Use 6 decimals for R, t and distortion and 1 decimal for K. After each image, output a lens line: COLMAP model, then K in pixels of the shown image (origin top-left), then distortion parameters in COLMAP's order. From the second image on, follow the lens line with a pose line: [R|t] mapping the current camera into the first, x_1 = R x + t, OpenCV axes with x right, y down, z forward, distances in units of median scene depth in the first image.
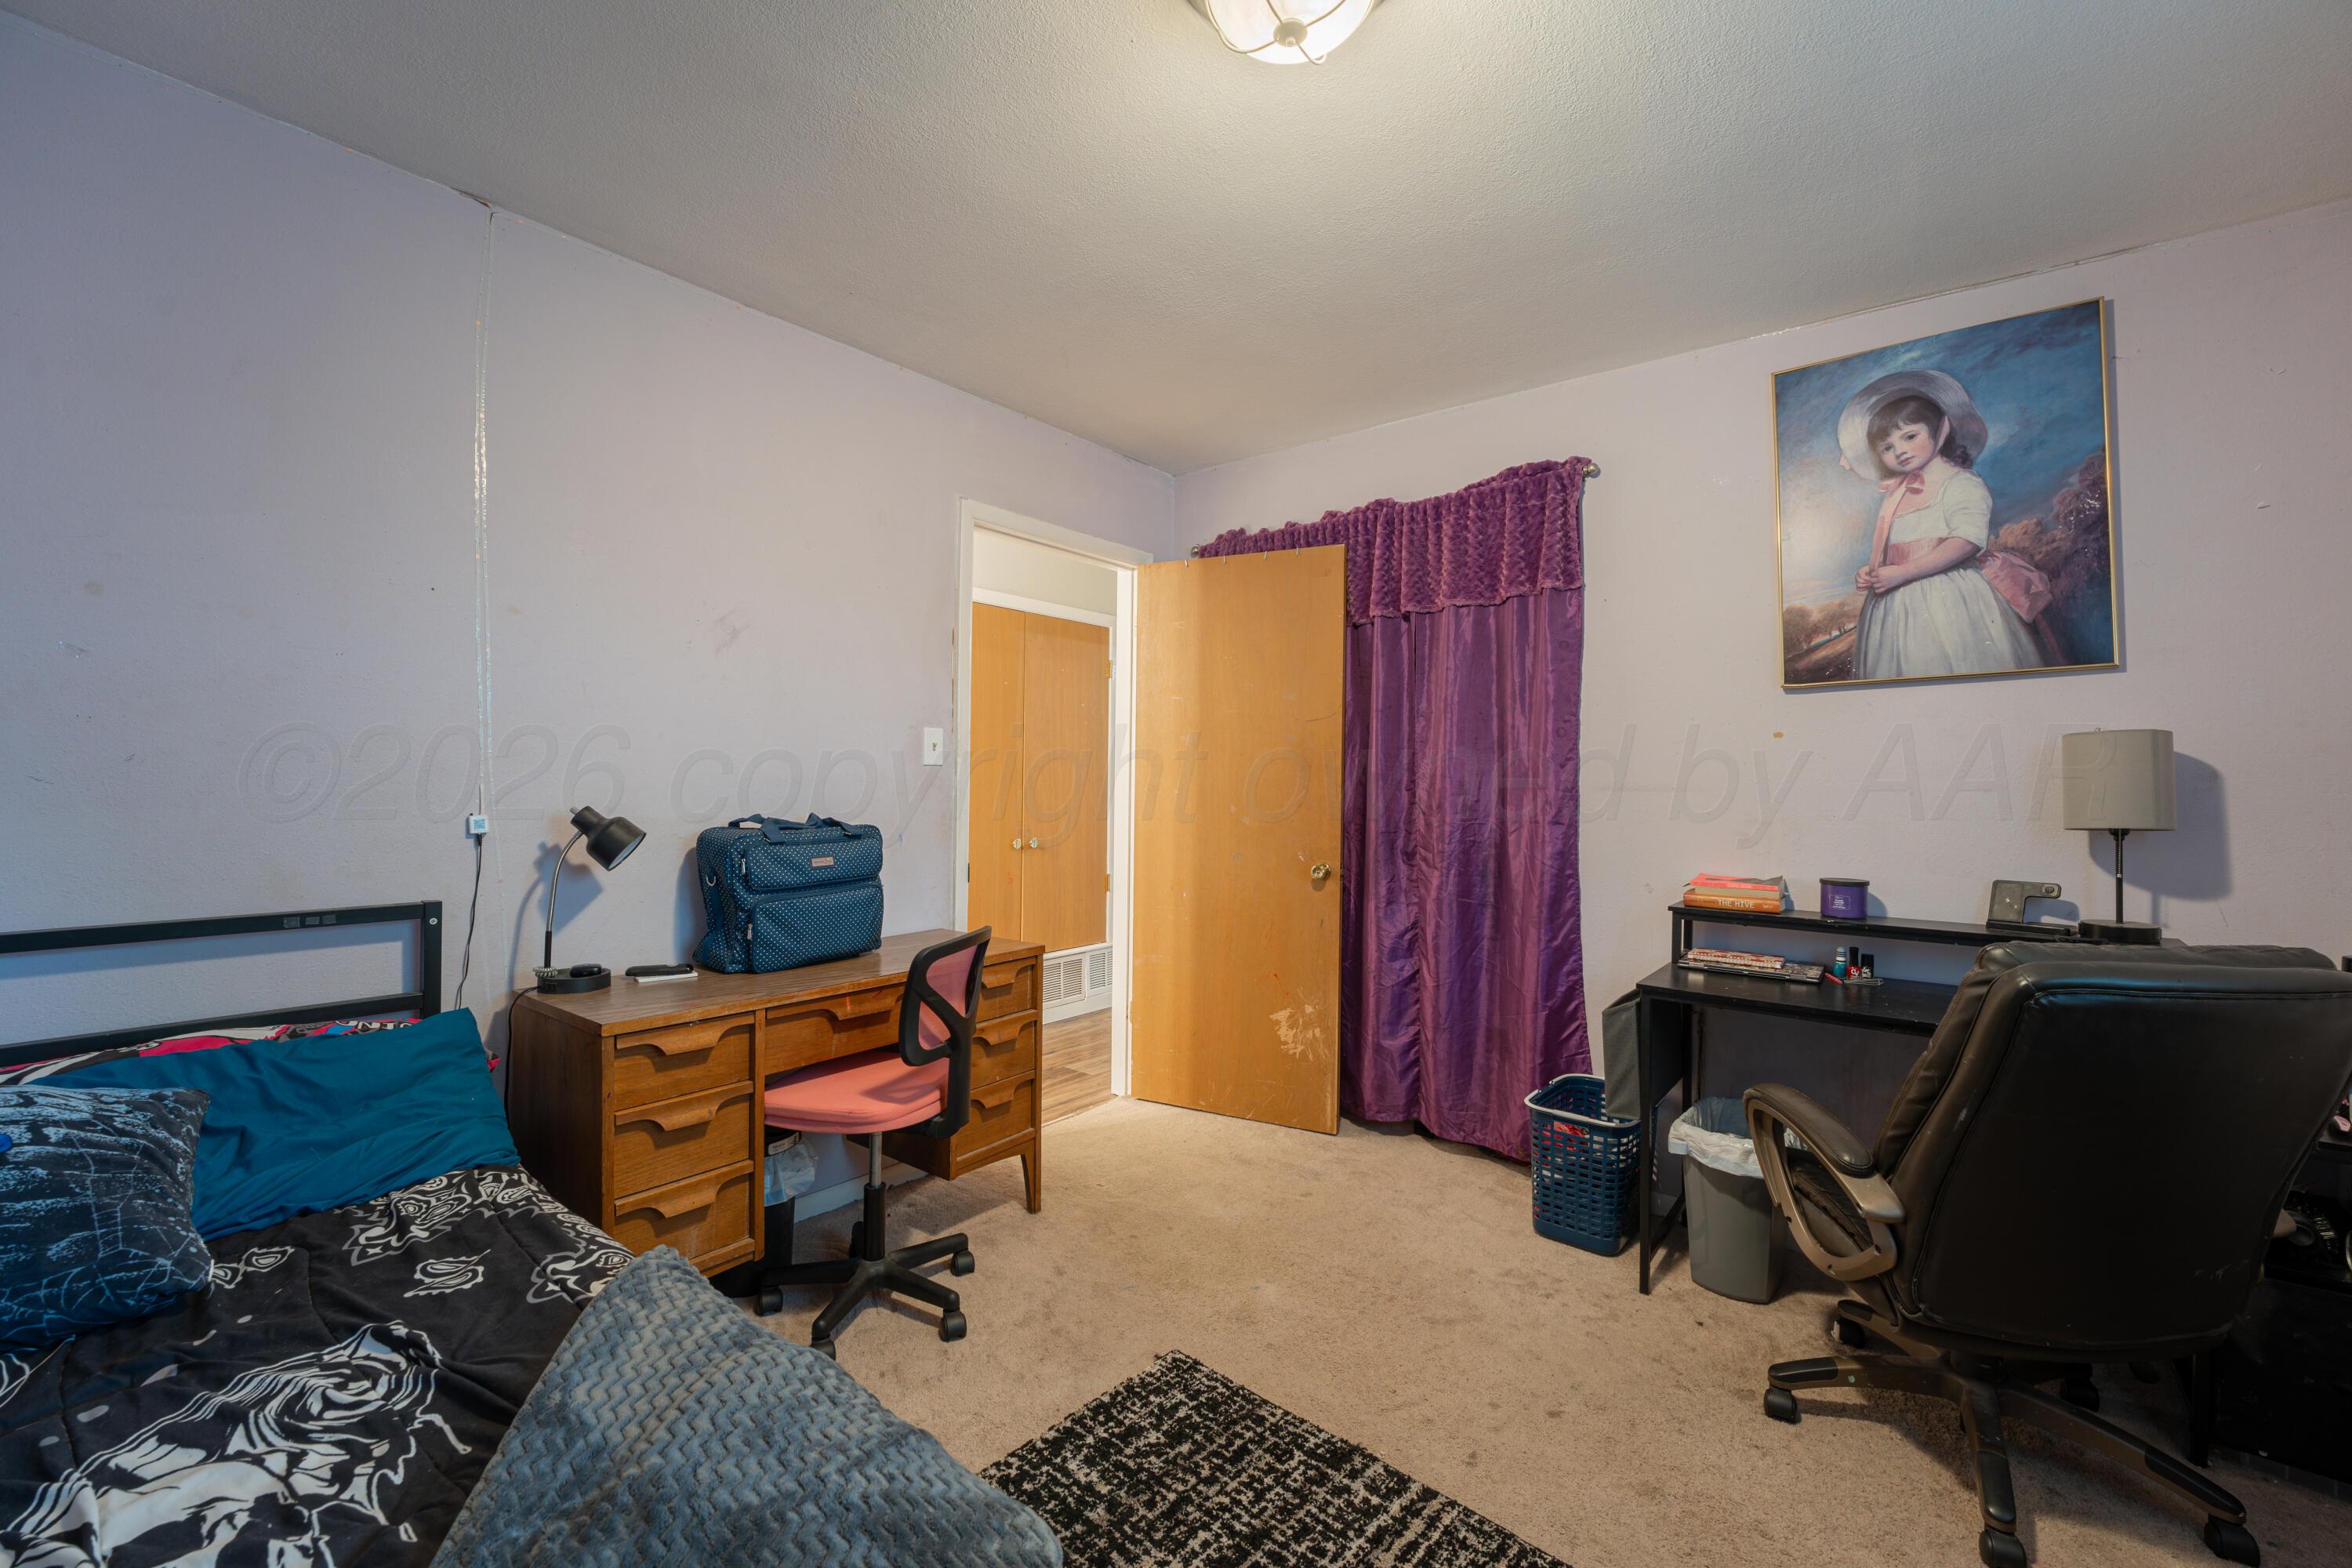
lens RADIAL K [[956.7, 0, 1175.6], [0, 956.7, 781.1], [0, 0, 1]] dist [-0.030355, 0.002988]
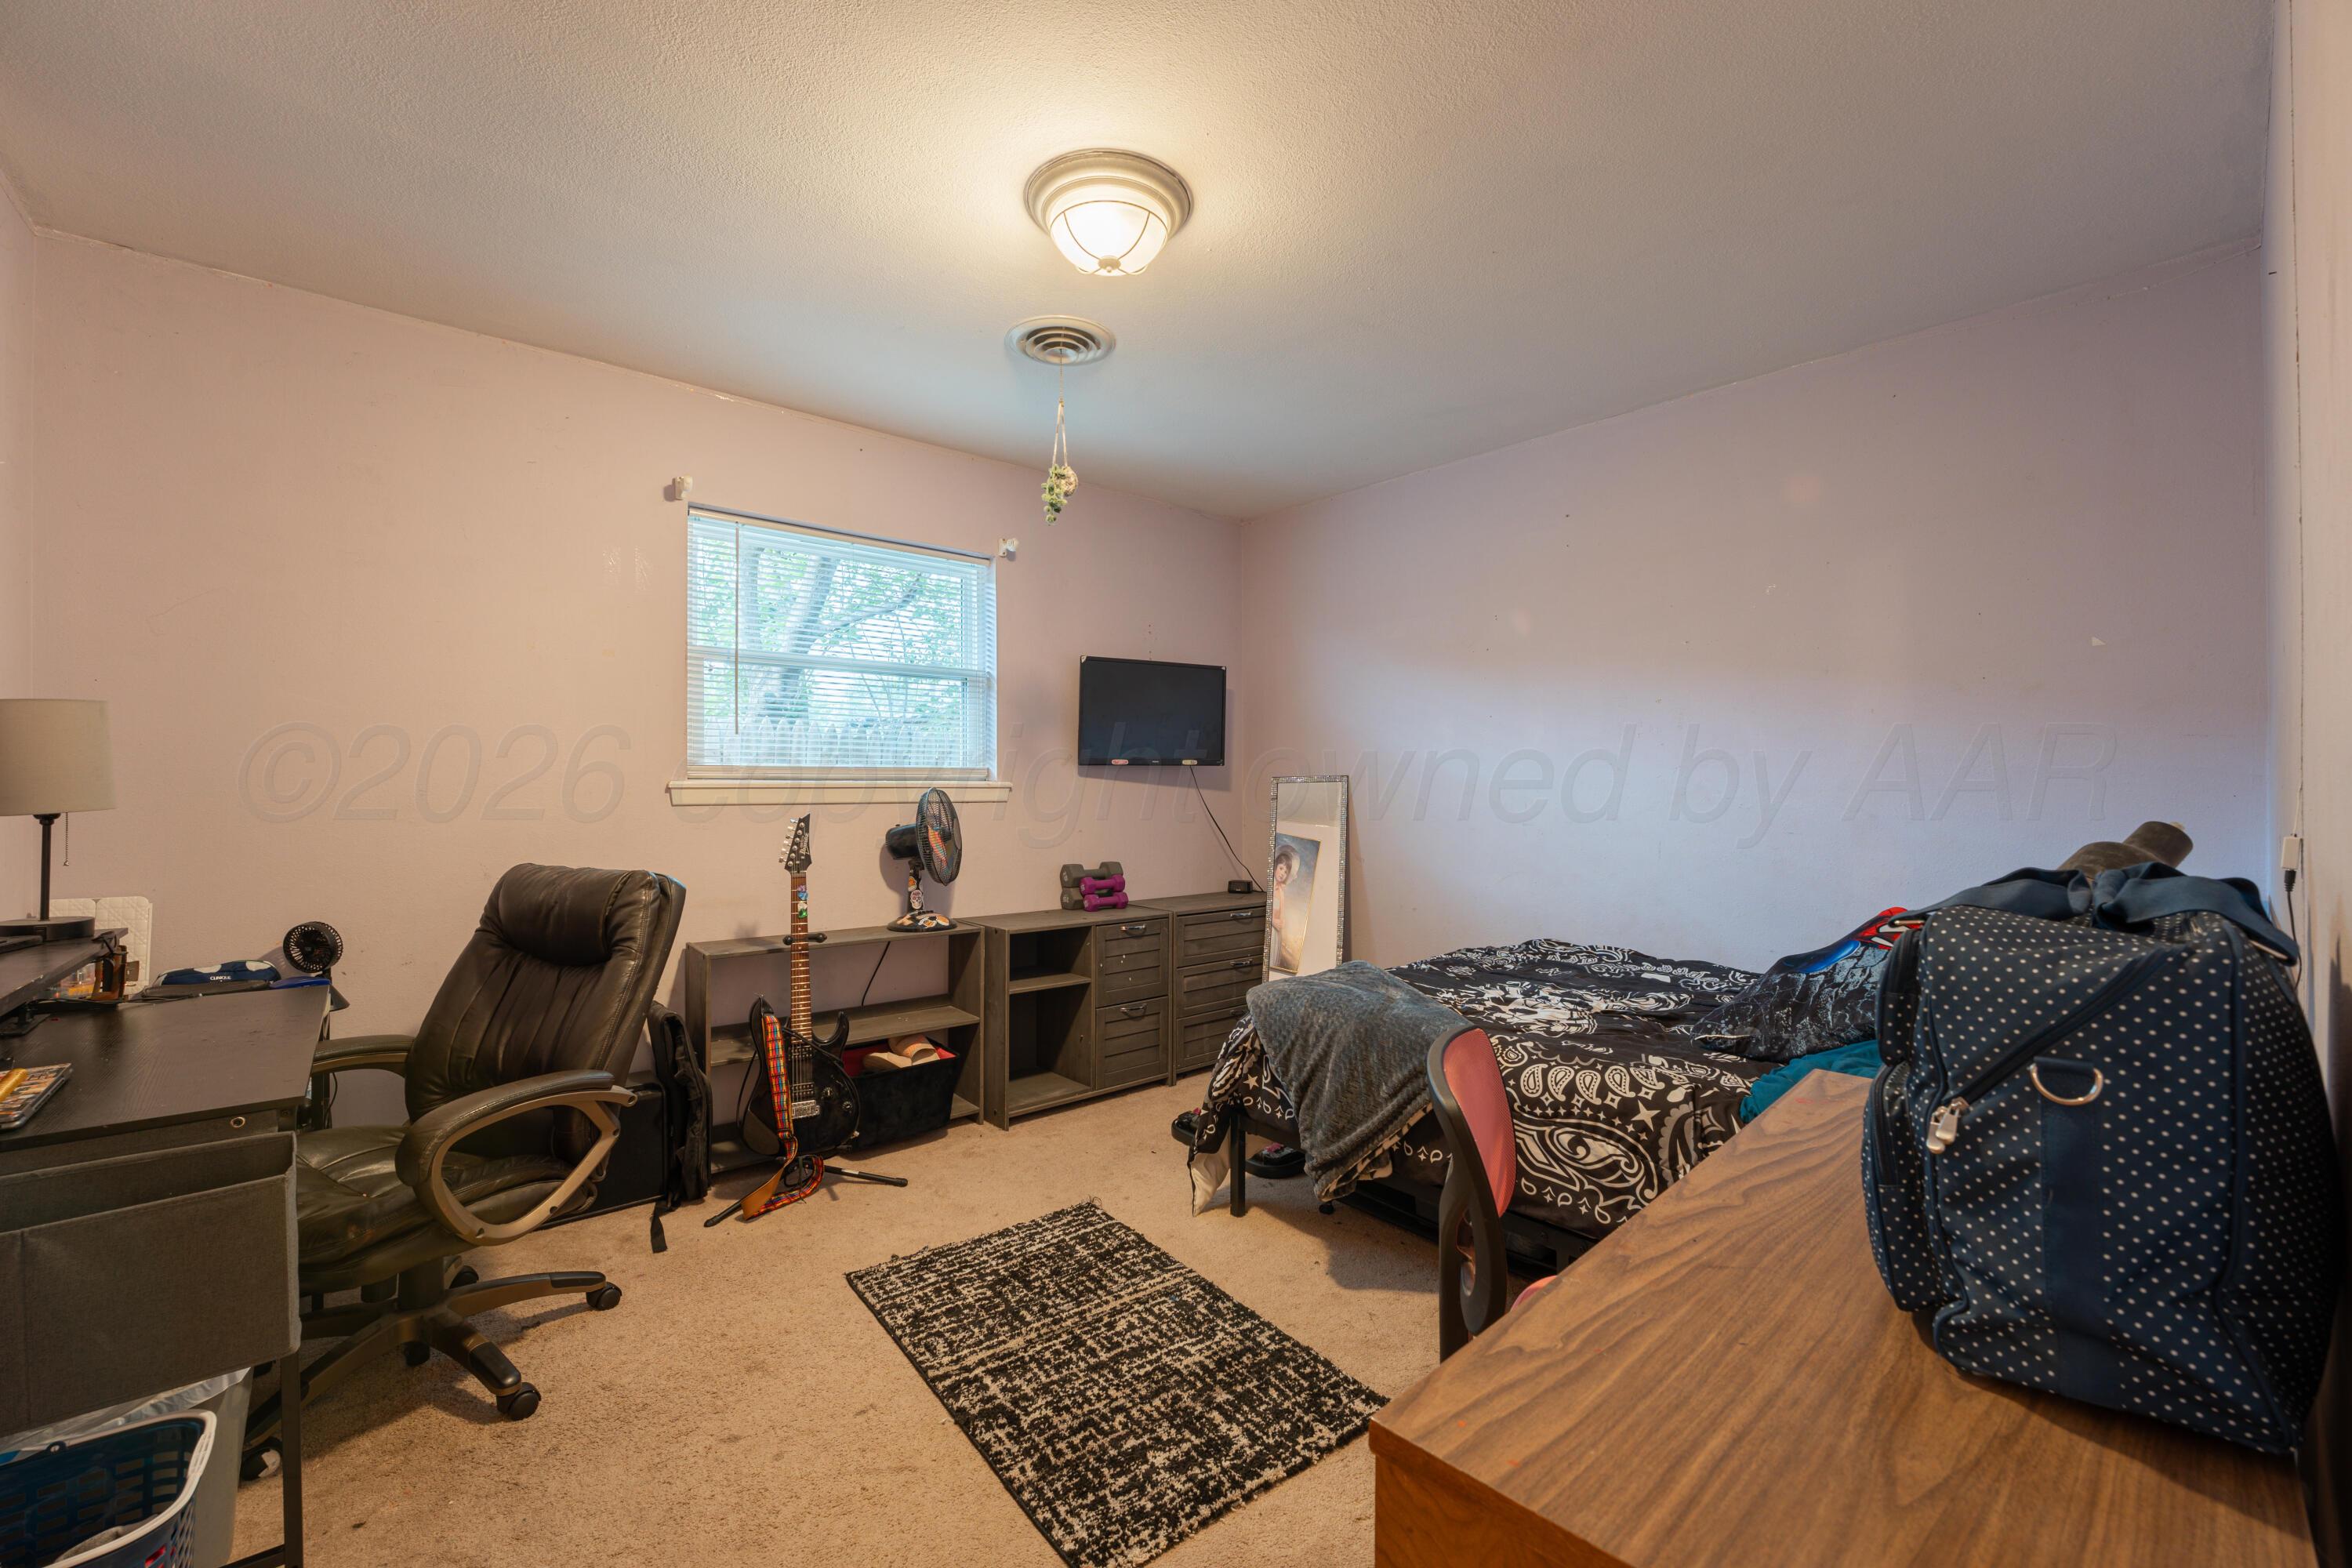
lens RADIAL K [[956.7, 0, 1168.8], [0, 956.7, 776.8], [0, 0, 1]] dist [-0.030355, 0.002988]
pose [[-0.982981, -0.011233, 0.183364, -0.211610], [-0.012853, 0.999888, -0.007647, 0.015001], [-0.183258, -0.009873, -0.983015, 2.054151]]
